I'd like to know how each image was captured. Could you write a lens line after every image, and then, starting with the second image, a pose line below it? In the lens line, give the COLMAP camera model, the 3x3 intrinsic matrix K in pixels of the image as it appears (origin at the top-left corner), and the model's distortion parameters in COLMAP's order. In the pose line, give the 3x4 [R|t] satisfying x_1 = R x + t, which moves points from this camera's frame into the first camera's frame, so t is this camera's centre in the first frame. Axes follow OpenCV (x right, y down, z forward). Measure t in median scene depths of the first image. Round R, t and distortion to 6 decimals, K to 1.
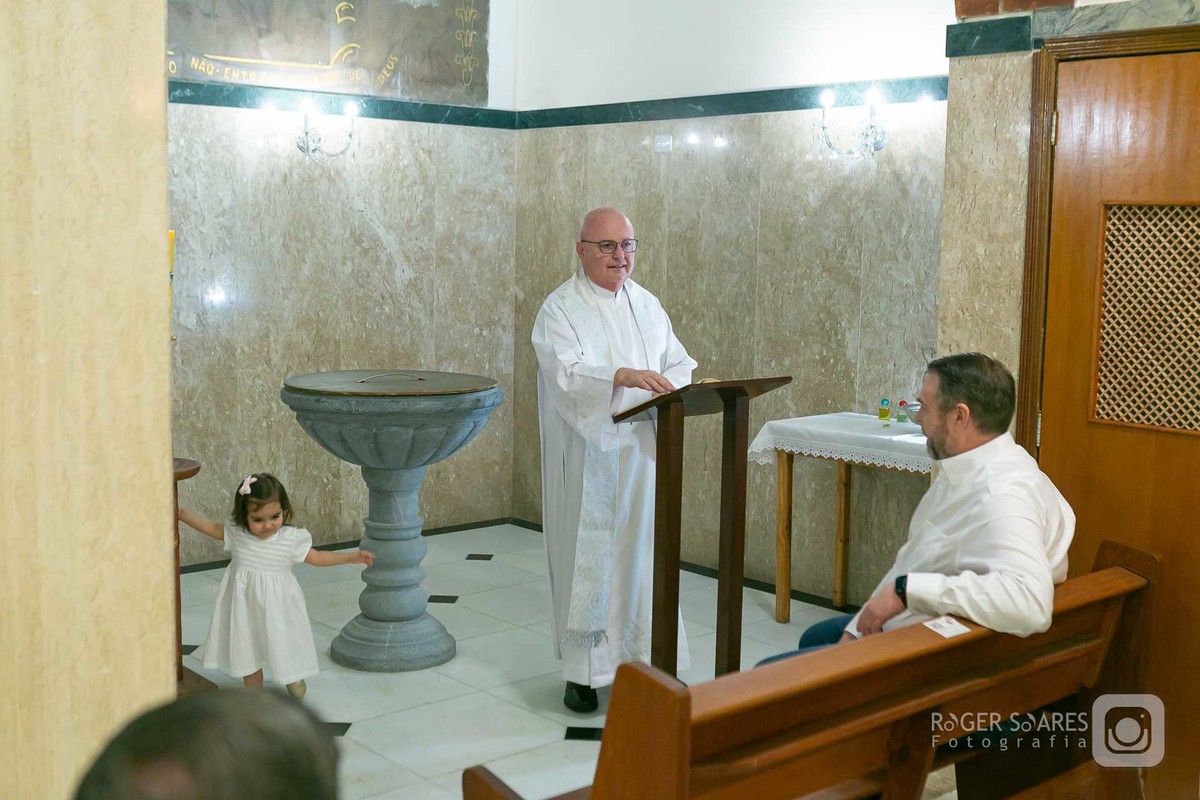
lens RADIAL K [[1415.4, 0, 600.1], [0, 1415.4, 401.7], [0, 0, 1]] dist [-0.031954, 0.000000]
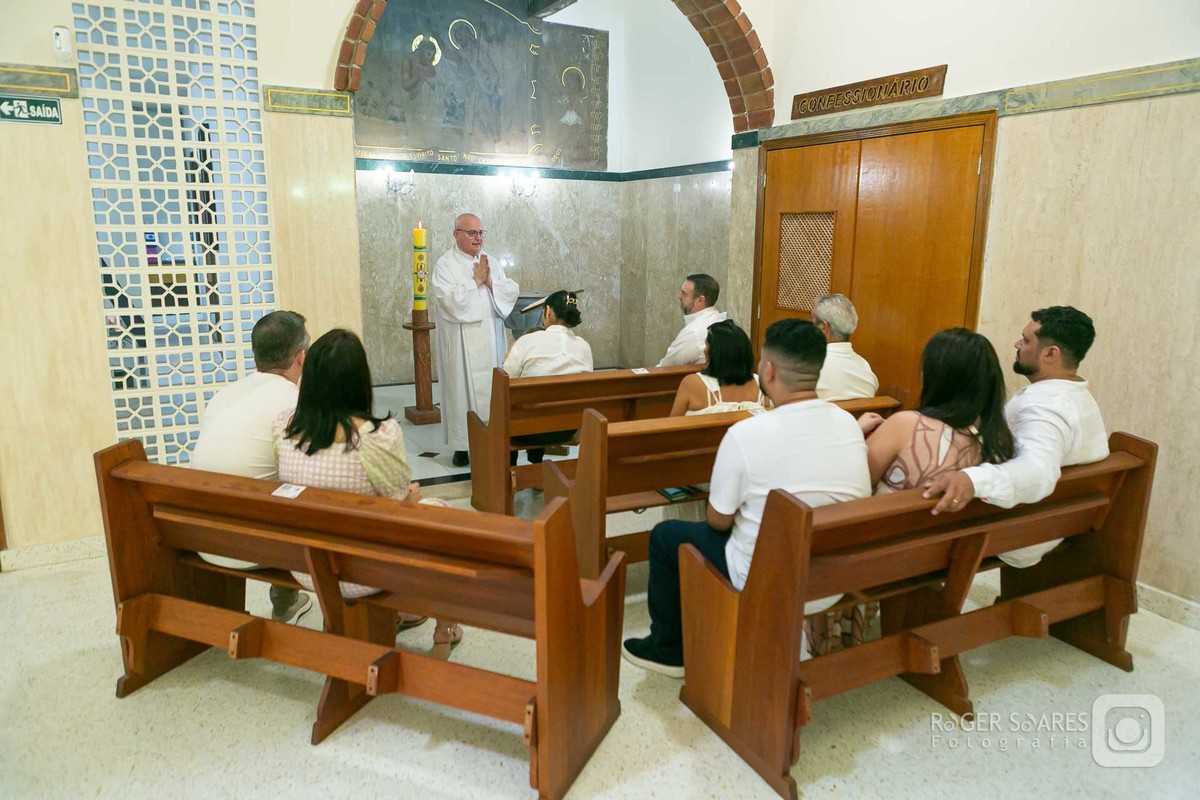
lens RADIAL K [[817.0, 0, 599.7], [0, 817.0, 399.0], [0, 0, 1]] dist [-0.009480, -0.000664]
pose [[0.970937, 0.039107, -0.236117, 0.227339], [-0.020709, 0.996587, 0.079904, 0.036528], [0.238436, -0.072692, 0.968434, -0.227999]]
